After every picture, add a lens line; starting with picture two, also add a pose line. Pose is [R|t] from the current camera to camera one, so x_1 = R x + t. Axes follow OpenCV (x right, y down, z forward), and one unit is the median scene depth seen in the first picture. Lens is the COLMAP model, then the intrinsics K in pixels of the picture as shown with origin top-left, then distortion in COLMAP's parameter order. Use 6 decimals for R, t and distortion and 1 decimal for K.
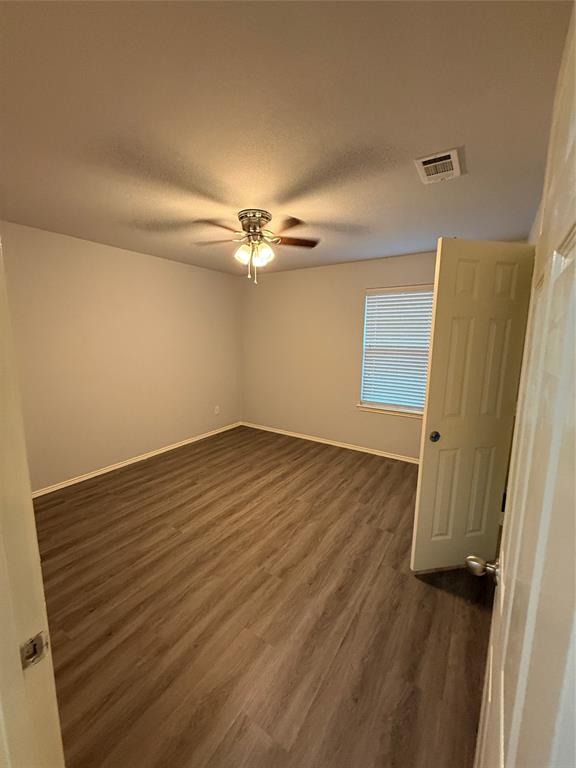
lens RADIAL K [[305.2, 0, 289.9], [0, 305.2, 383.2], [0, 0, 1]] dist [-0.000563, -0.000390]
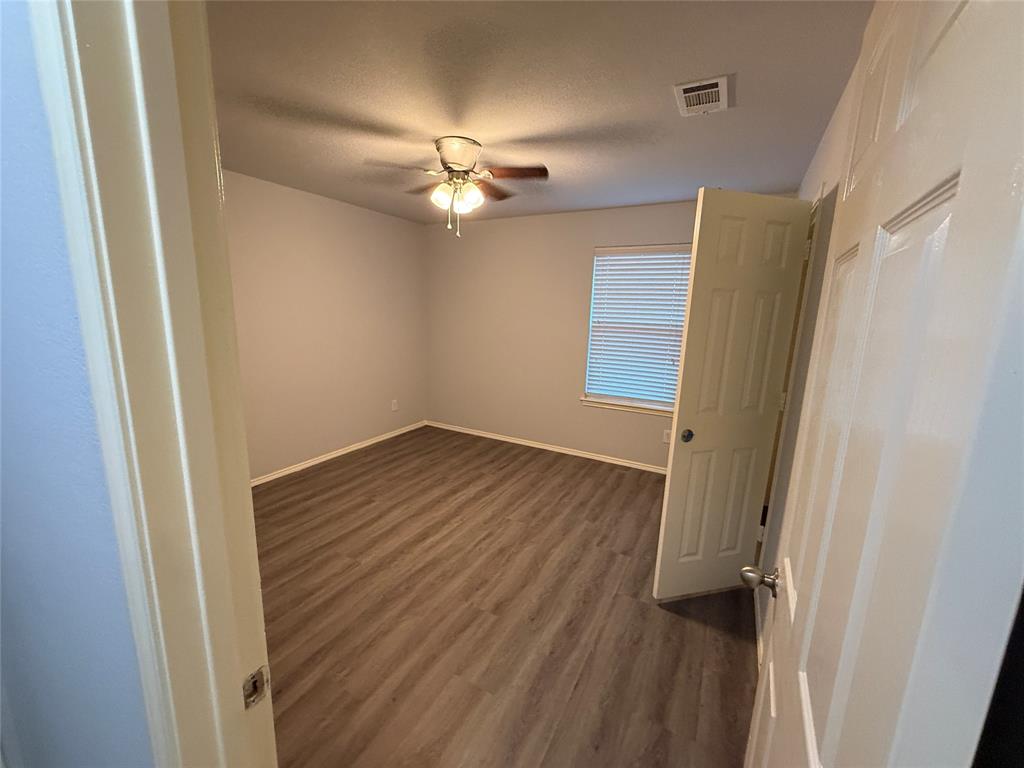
lens RADIAL K [[407.0, 0, 513.6], [0, 407.0, 386.5], [0, 0, 1]] dist [-0.000563, -0.000390]
pose [[0.996706, 0.004104, 0.080993, -0.065061], [-0.007316, 0.999197, 0.039400, 0.003955], [-0.080767, -0.039863, 0.995936, -0.032790]]
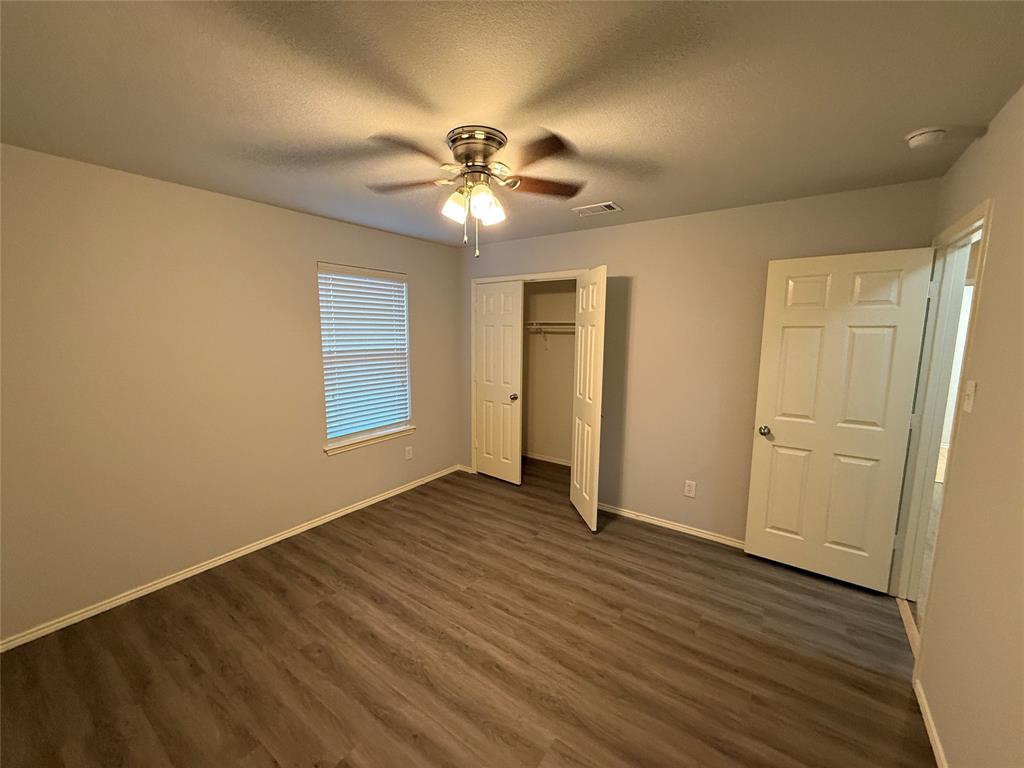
lens RADIAL K [[407.0, 0, 508.1], [0, 407.0, 385.1], [0, 0, 1]] dist [-0.000563, -0.000390]
pose [[0.048886, -0.146444, 0.988010, -1.065309], [0.148467, 0.979269, 0.137802, -0.216331], [-0.987708, 0.139950, 0.069615, 1.080983]]
